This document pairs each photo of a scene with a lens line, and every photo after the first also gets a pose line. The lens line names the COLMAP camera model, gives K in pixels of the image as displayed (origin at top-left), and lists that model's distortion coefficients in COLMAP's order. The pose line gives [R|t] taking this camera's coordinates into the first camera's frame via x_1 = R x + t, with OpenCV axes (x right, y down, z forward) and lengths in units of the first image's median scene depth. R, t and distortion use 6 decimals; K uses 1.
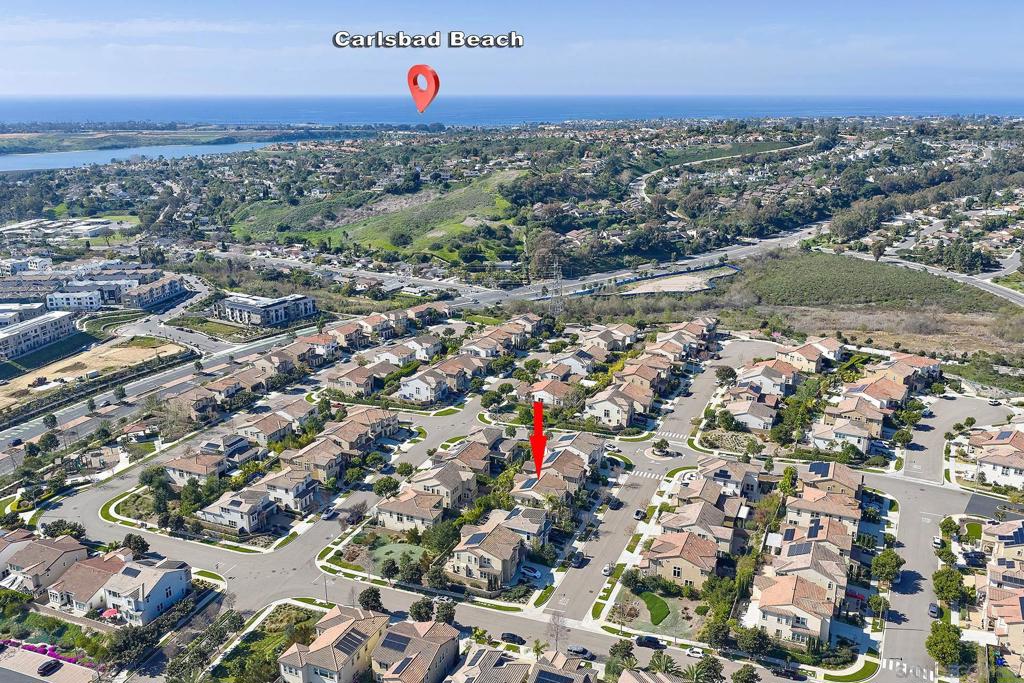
lens RADIAL K [[839.4, 0, 515.3], [0, 839.4, 342.5], [0, 0, 1]] dist [0.013691, -0.018300]
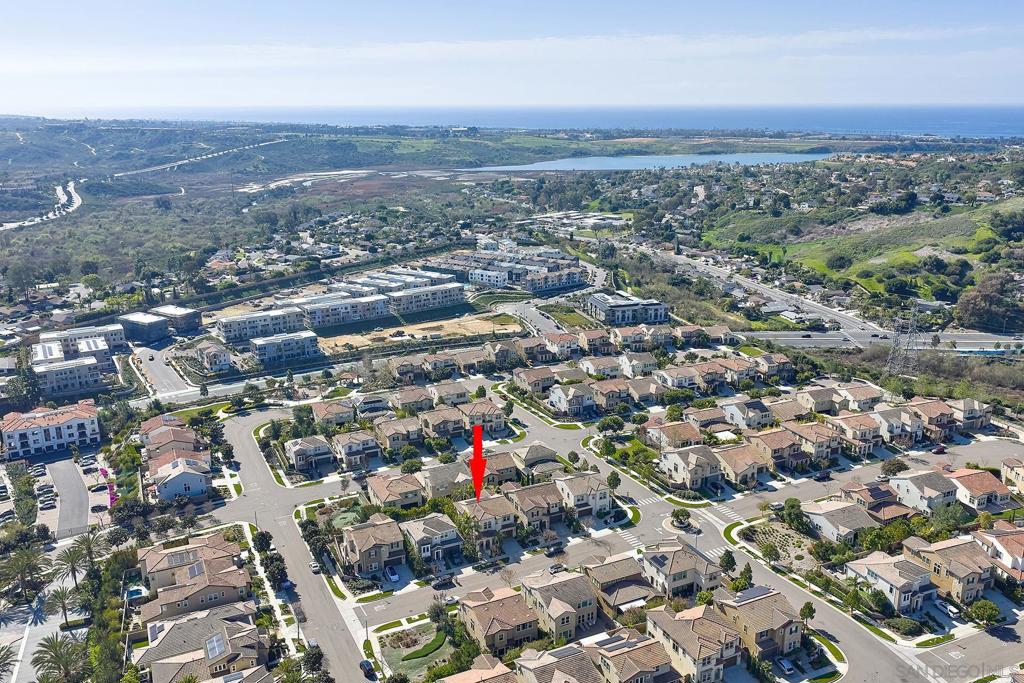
lens RADIAL K [[839.4, 0, 514.2], [0, 839.4, 339.7], [0, 0, 1]] dist [0.013691, -0.018300]
pose [[0.753249, 0.177050, -0.633458, 0.388476], [-0.185190, 0.981216, 0.054037, -0.047888], [0.631126, 0.076607, 0.771888, 0.149433]]
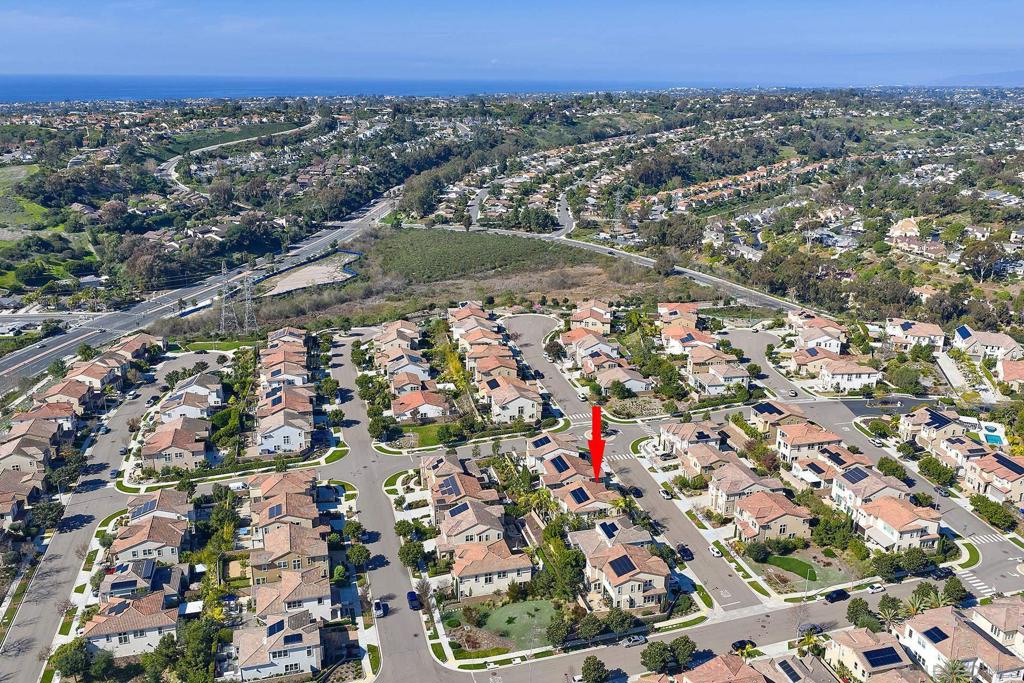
lens RADIAL K [[839.4, 0, 514.4], [0, 839.4, 343.2], [0, 0, 1]] dist [0.013691, -0.018300]
pose [[0.783253, -0.181640, 0.594577, -0.339834], [0.168417, 0.982600, 0.078319, -0.050583], [-0.598456, 0.038793, 0.800216, 0.176100]]
